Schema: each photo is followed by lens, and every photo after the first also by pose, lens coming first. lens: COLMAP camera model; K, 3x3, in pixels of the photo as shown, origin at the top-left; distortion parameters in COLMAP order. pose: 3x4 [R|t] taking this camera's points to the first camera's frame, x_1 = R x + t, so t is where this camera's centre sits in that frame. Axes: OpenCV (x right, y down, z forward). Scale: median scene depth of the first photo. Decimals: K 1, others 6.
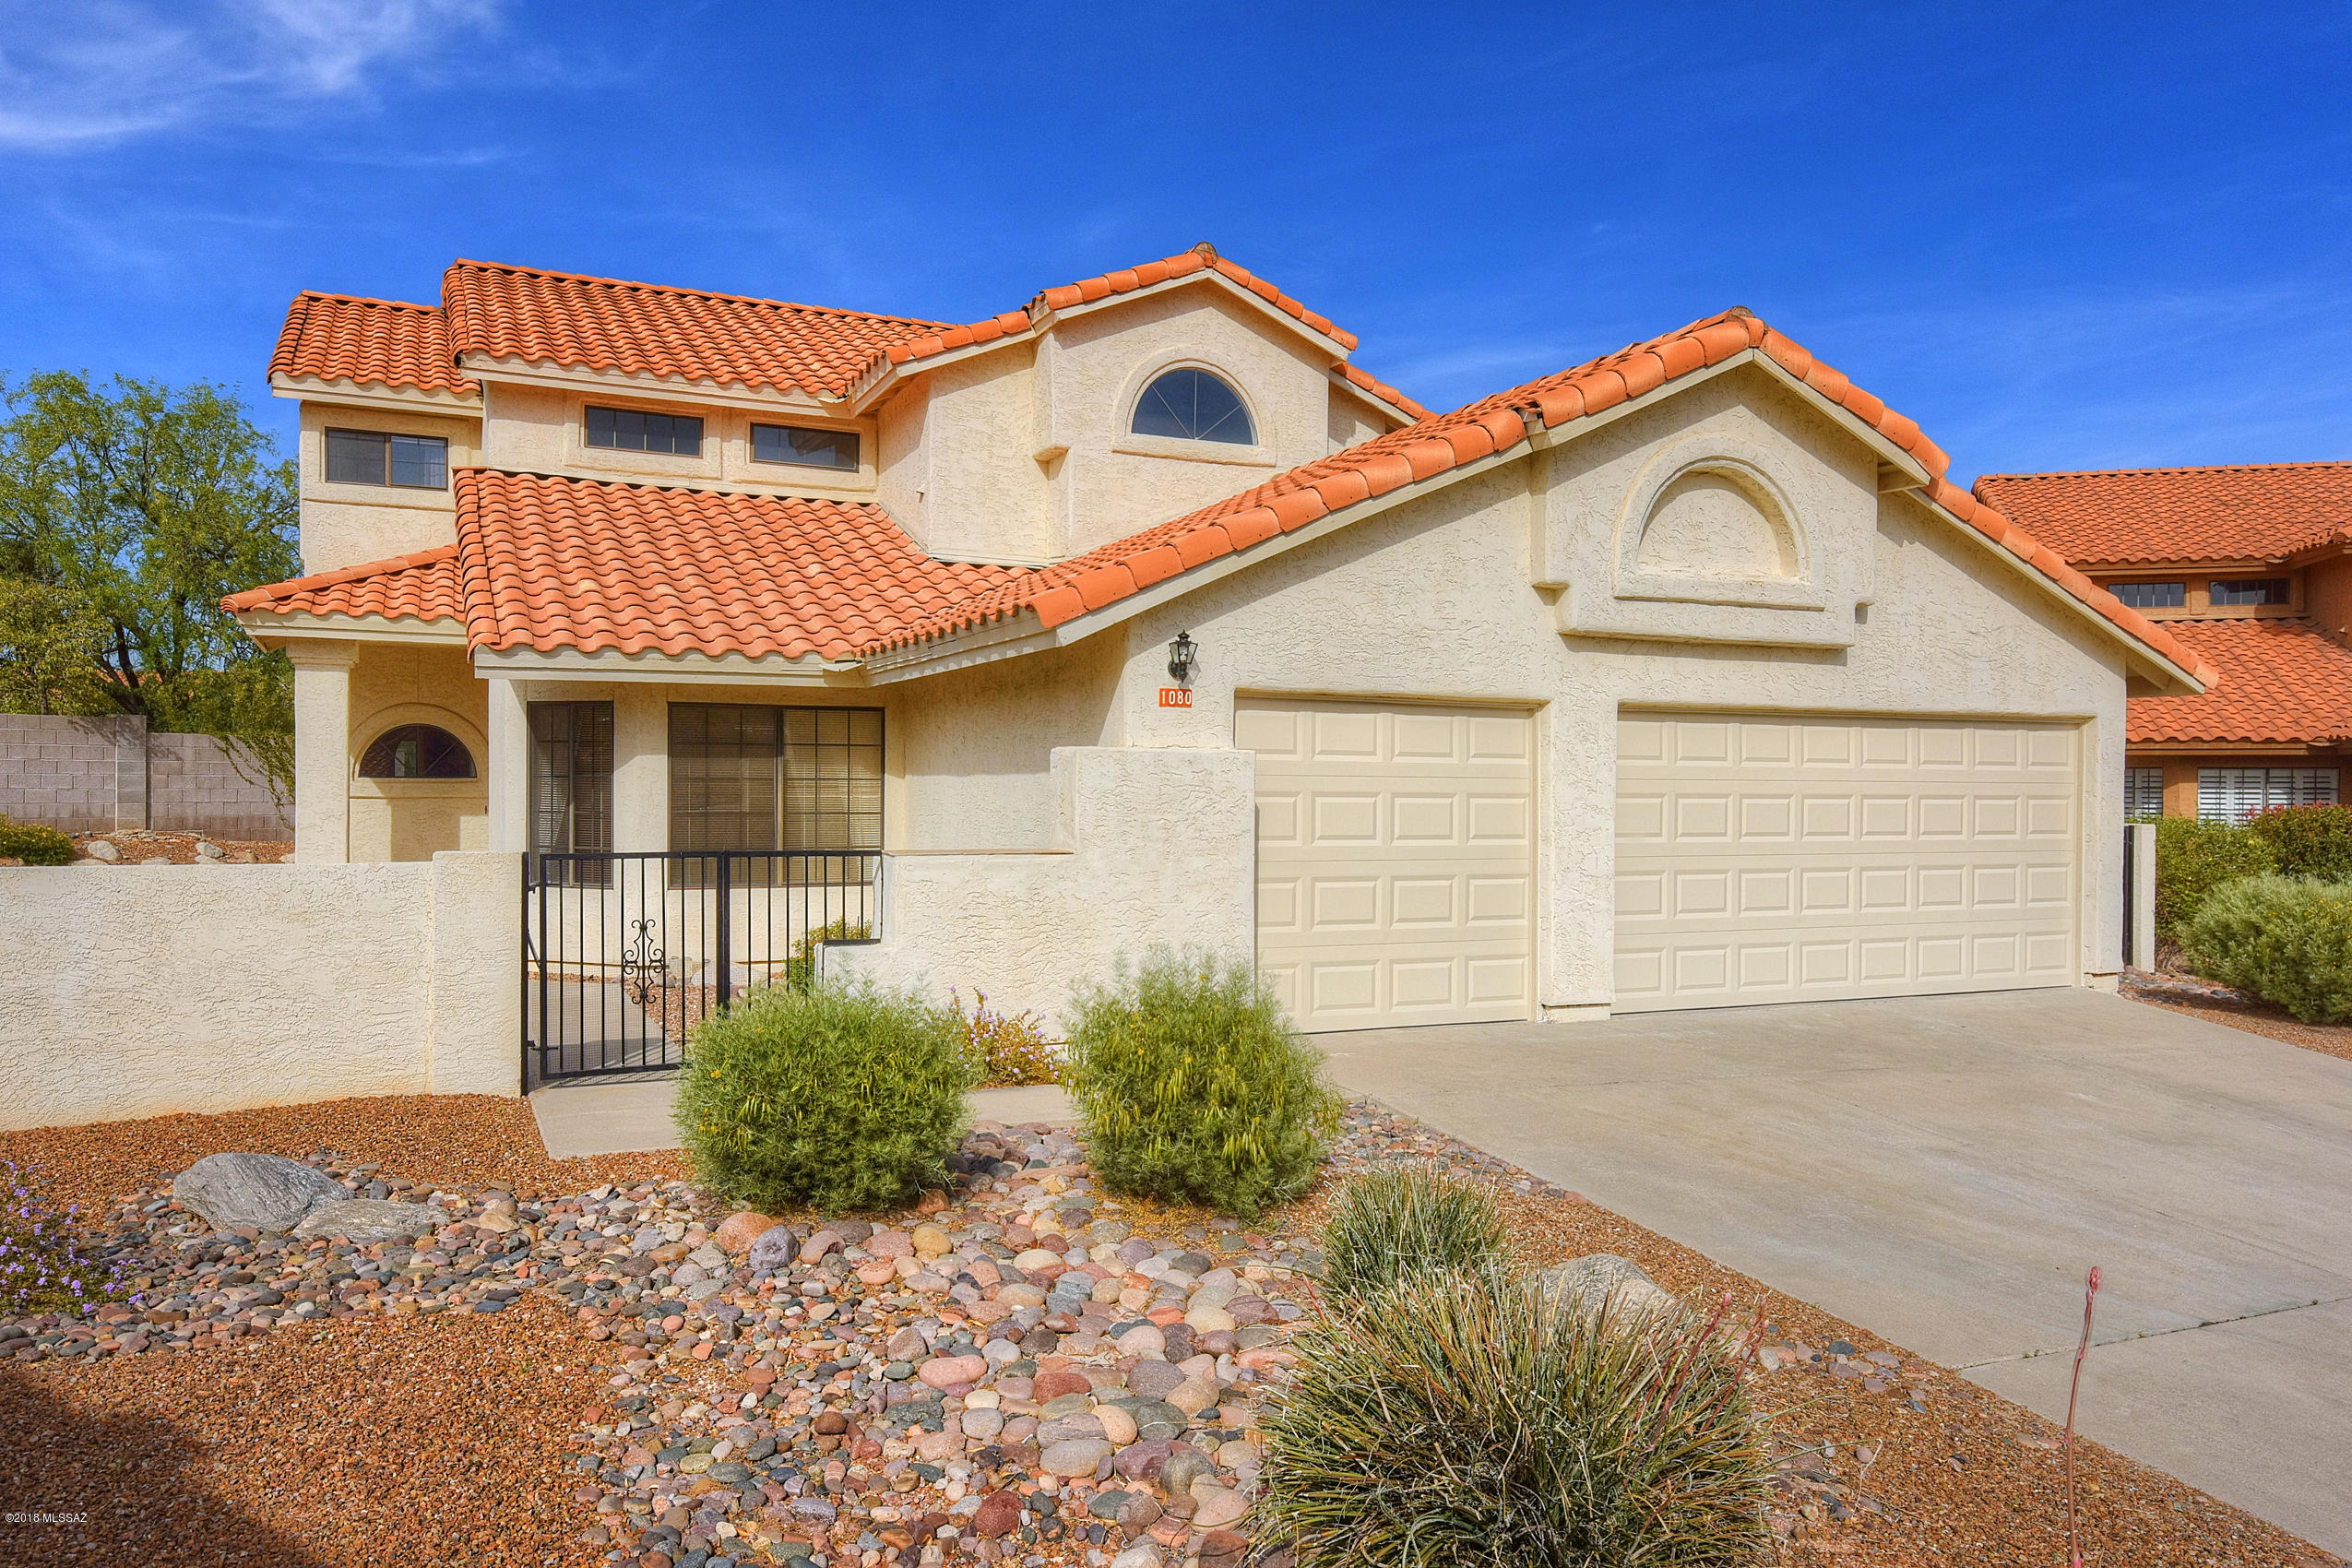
lens RADIAL K [[1626.4, 0, 1138.0], [0, 1626.4, 785.7], [0, 0, 1]] dist [0.026764, -0.001153]
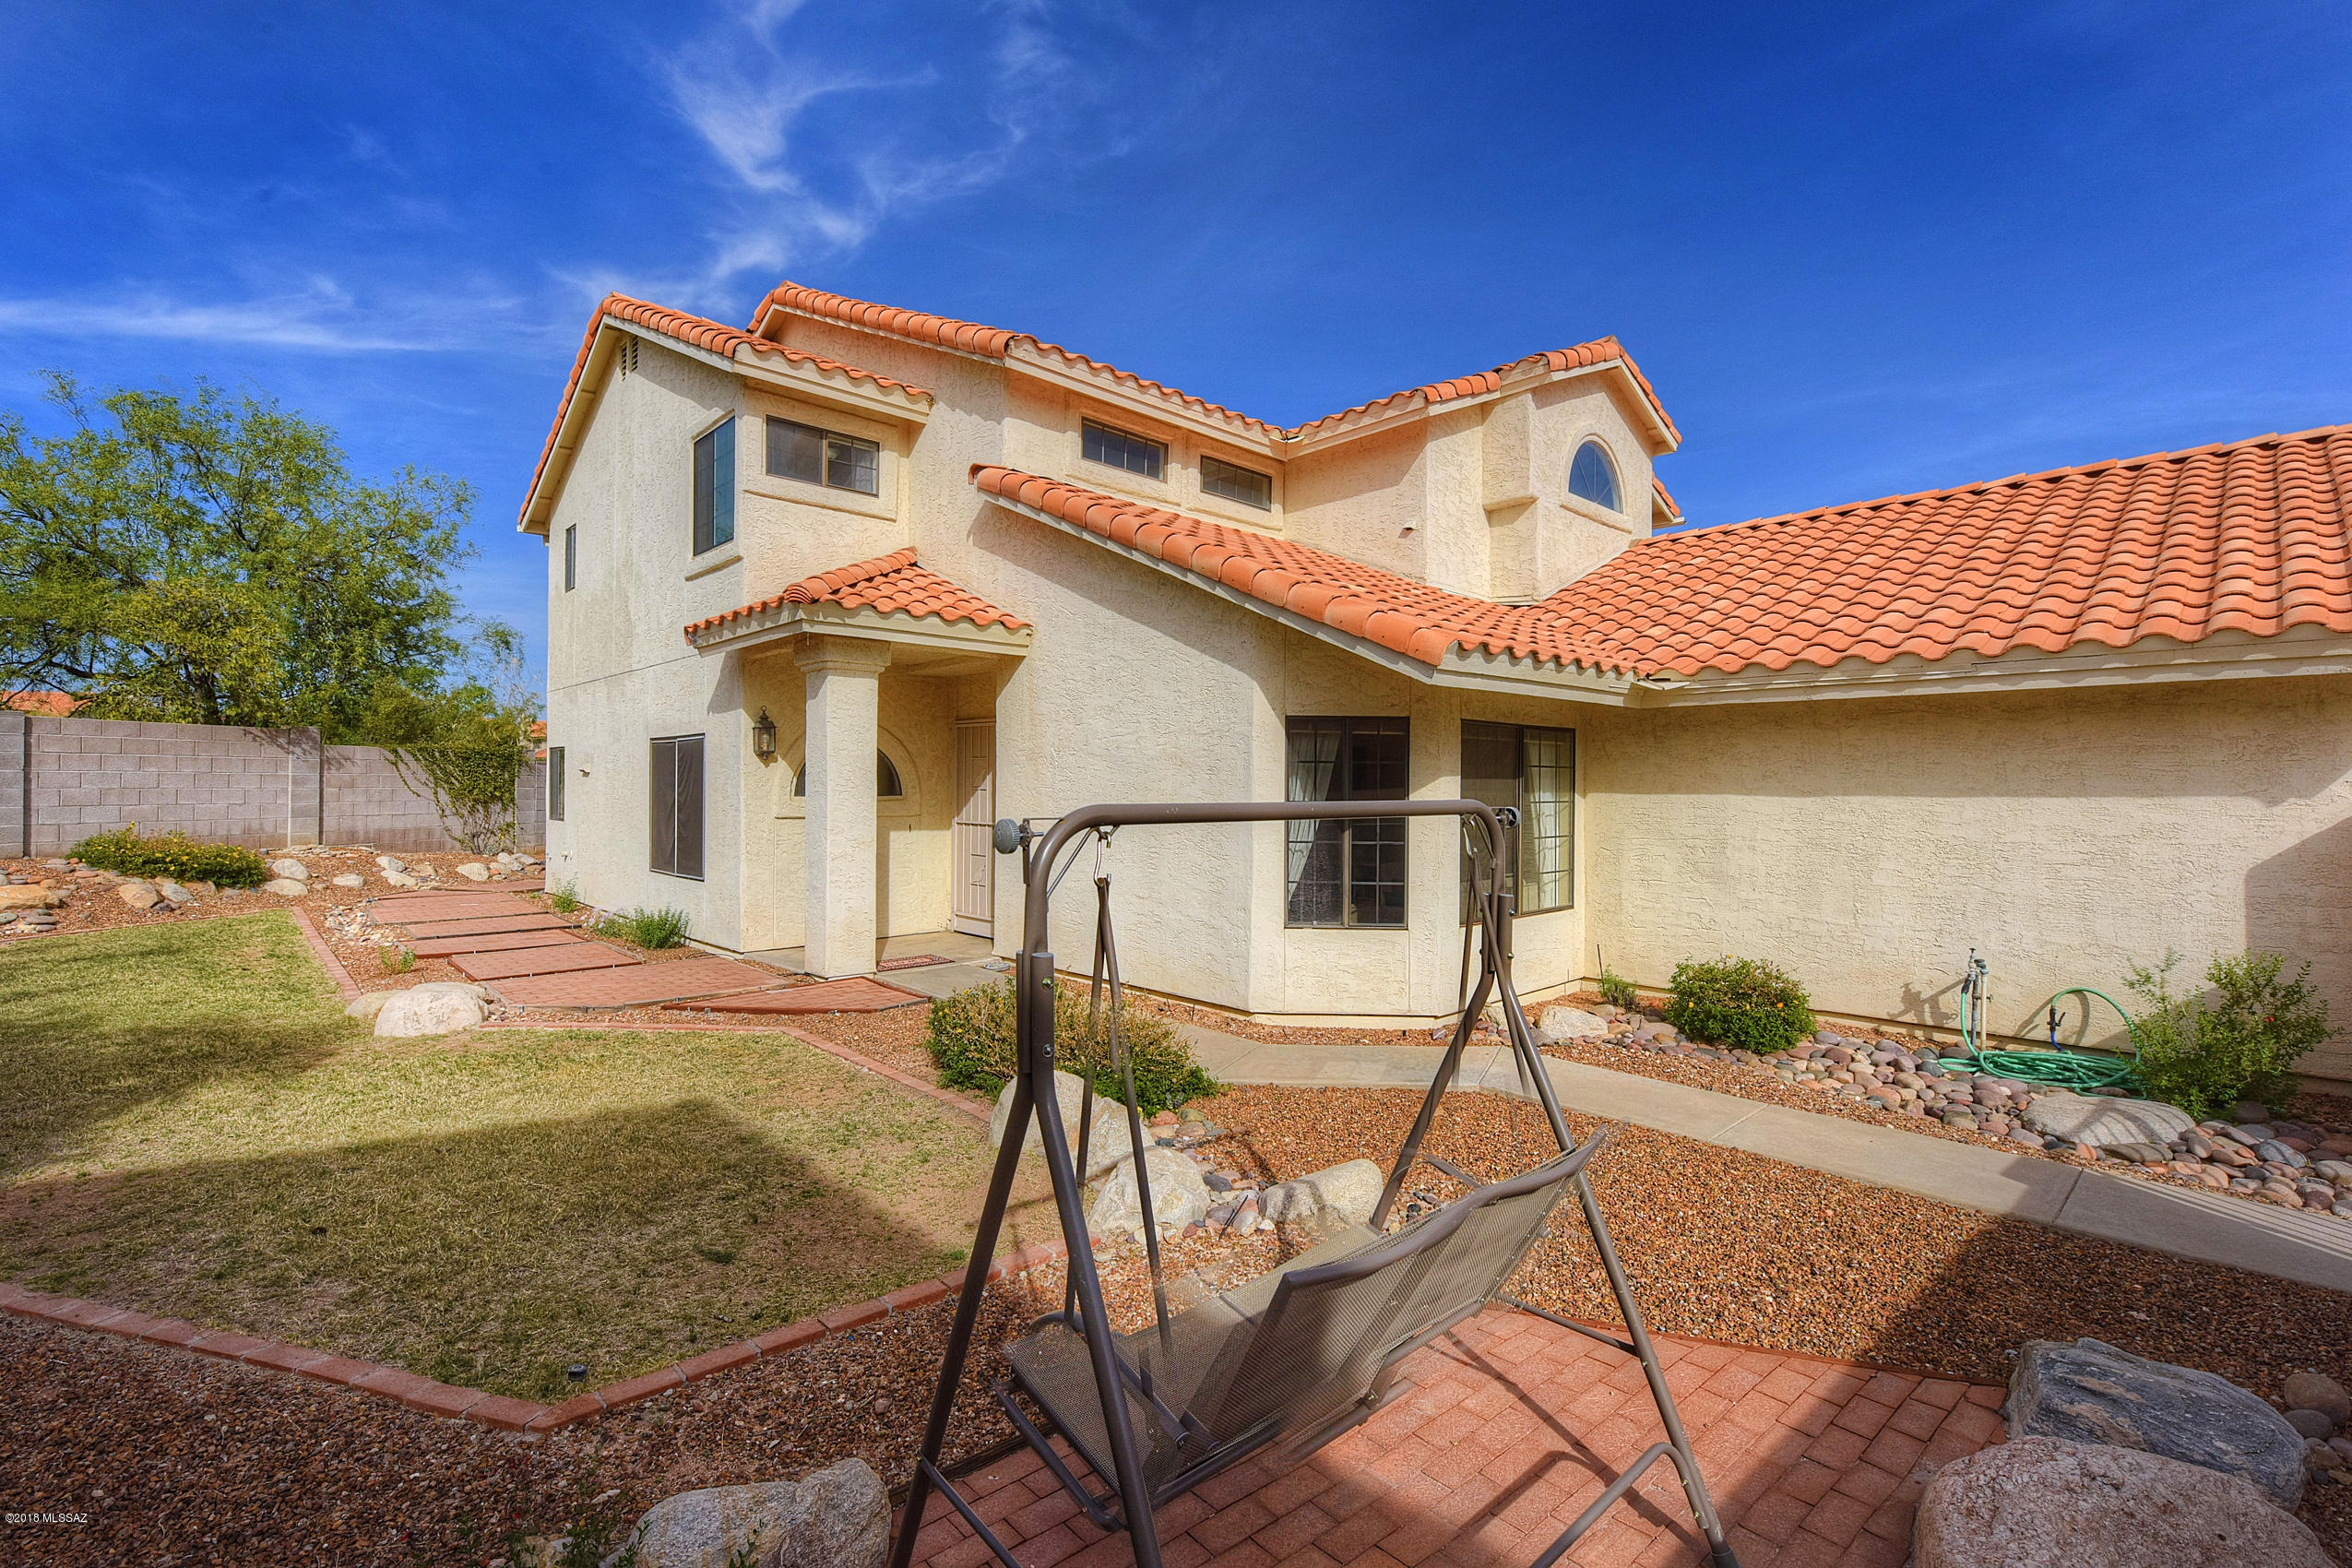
lens RADIAL K [[1040.7, 0, 1196.3], [0, 1040.7, 783.1], [0, 0, 1]] dist [-0.002125, -0.010082]
pose [[0.944795, -0.002330, 0.327655, -0.620967], [0.002873, 0.999995, -0.001171, -0.014620], [-0.327651, 0.002047, 0.944797, 0.500587]]
